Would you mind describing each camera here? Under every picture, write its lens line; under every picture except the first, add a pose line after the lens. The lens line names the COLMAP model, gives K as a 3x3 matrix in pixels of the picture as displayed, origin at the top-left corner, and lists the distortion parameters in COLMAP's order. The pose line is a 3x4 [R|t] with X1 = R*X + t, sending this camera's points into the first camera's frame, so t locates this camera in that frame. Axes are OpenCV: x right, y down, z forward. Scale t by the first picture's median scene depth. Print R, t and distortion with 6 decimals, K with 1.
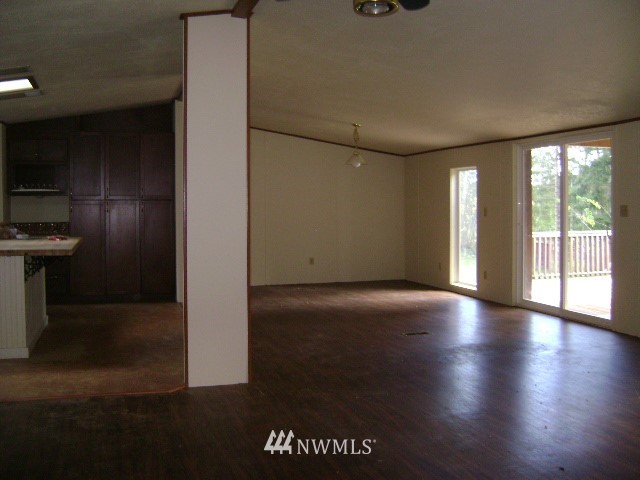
lens RADIAL K [[663.4, 0, 321.1], [0, 663.4, 225.1], [0, 0, 1]] dist [-0.168805, 0.131419]
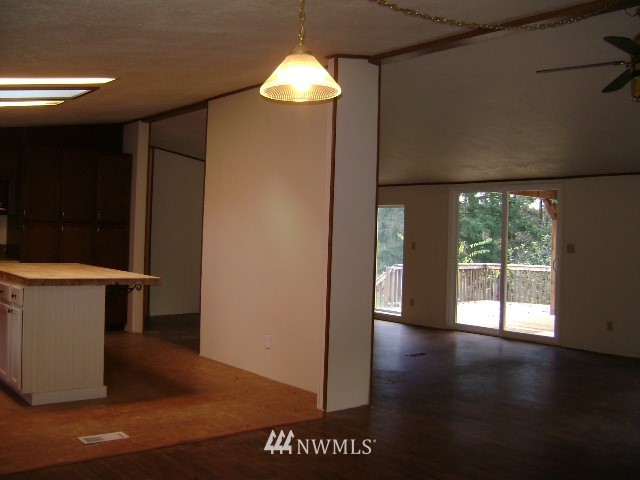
lens RADIAL K [[663.4, 0, 321.1], [0, 663.4, 225.1], [0, 0, 1]] dist [-0.168805, 0.131419]
pose [[0.921524, 0.036662, 0.386586, -0.361707], [-0.019816, 0.998676, -0.047472, 0.001338], [-0.387815, 0.036086, 0.921031, 0.023879]]
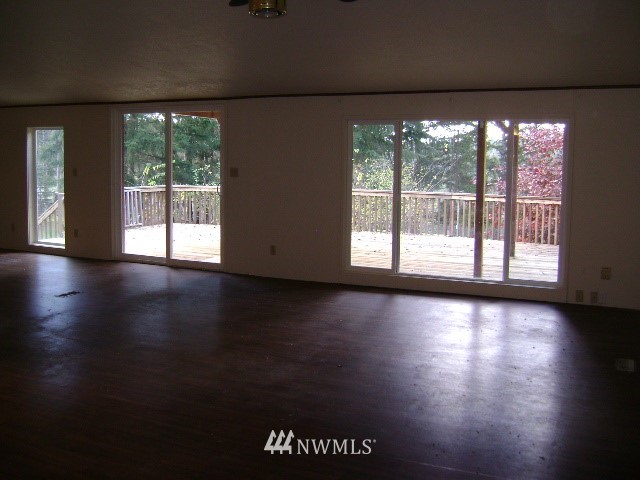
lens RADIAL K [[663.4, 0, 321.1], [0, 663.4, 225.1], [0, 0, 1]] dist [-0.168805, 0.131419]
pose [[0.670559, -0.057066, 0.739658, -0.267911], [0.004505, 0.997332, 0.072863, -0.009948], [-0.741842, -0.045527, 0.669027, 0.035933]]
